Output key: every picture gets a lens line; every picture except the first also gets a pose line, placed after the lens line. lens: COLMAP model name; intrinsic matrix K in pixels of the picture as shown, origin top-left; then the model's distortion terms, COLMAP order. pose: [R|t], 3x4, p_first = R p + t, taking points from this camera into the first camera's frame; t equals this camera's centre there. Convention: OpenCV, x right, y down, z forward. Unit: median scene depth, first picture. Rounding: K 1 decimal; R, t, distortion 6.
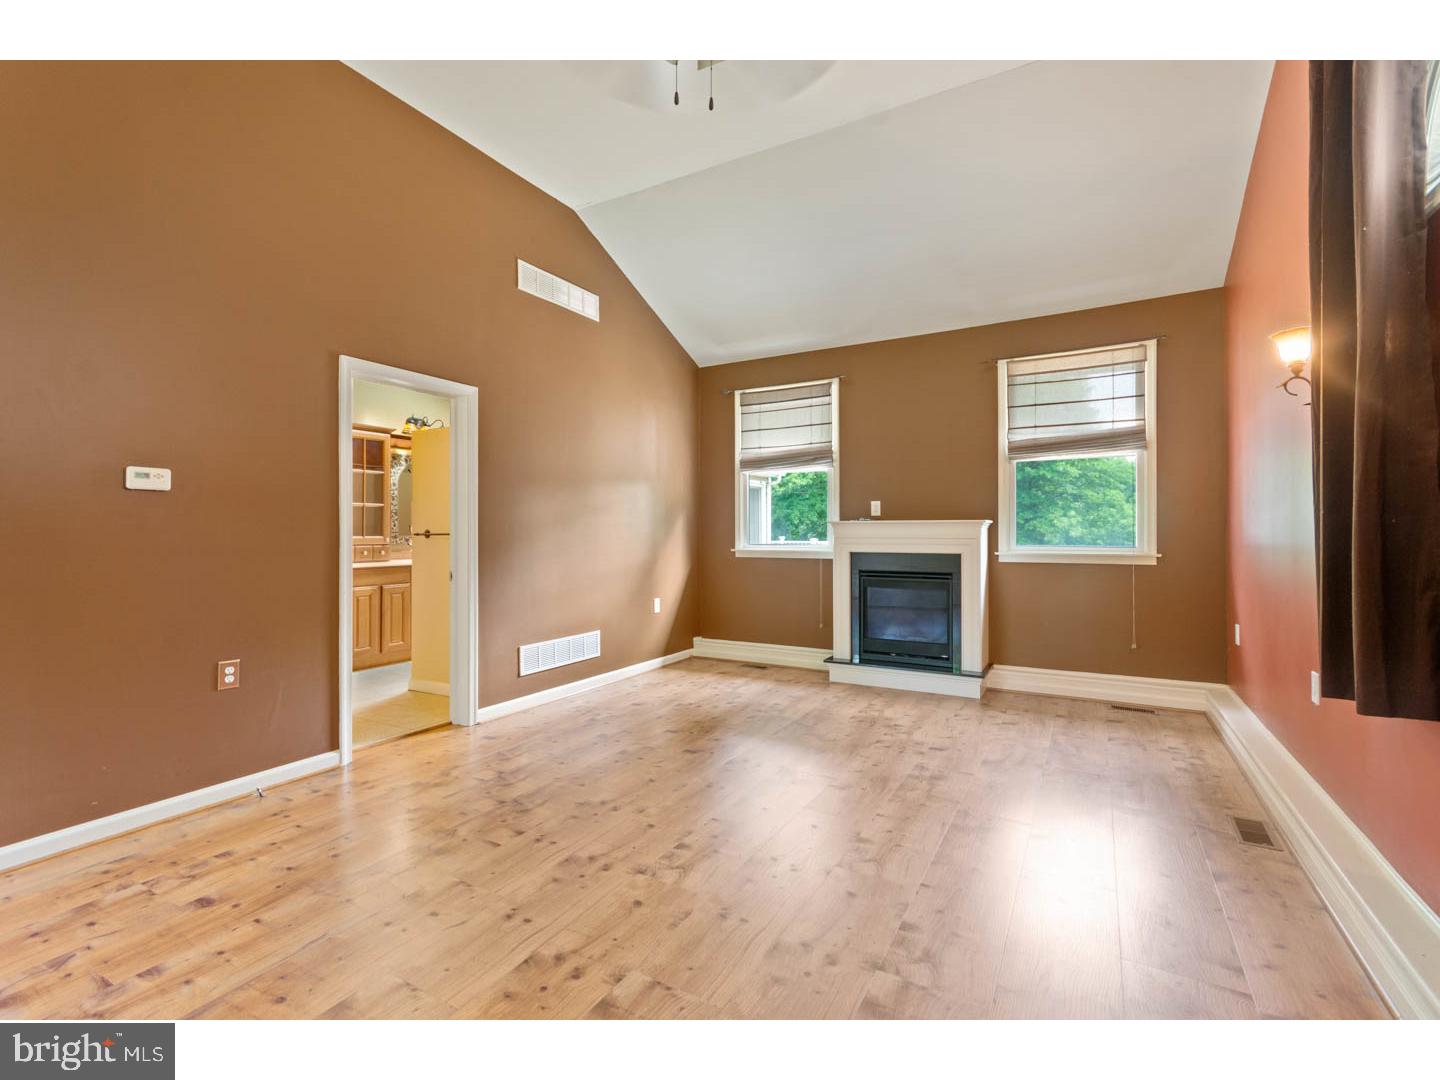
lens RADIAL K [[657.2, 0, 718.5], [0, 657.2, 534.5], [0, 0, 1]] dist [0.010681, -0.000732]
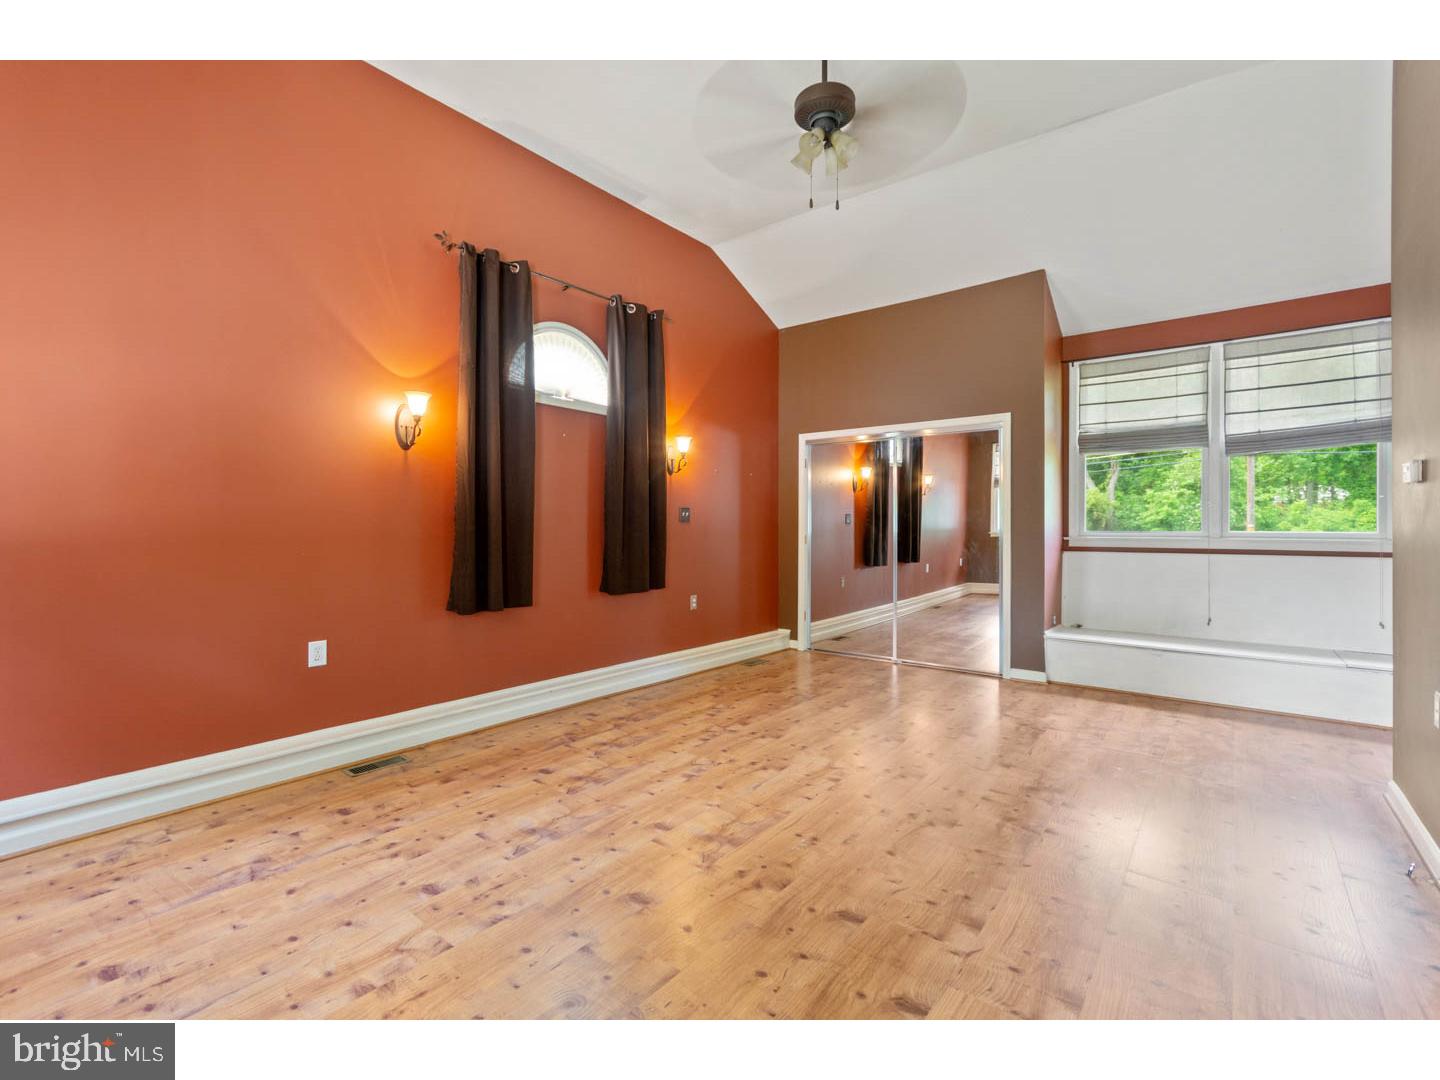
lens RADIAL K [[657.2, 0, 720.7], [0, 657.2, 535.1], [0, 0, 1]] dist [0.010681, -0.000732]
pose [[-0.989660, -0.004084, 0.143375, -0.014138], [-0.002482, 0.999933, 0.011350, -0.003528], [-0.143412, 0.010877, -0.989603, 1.805750]]
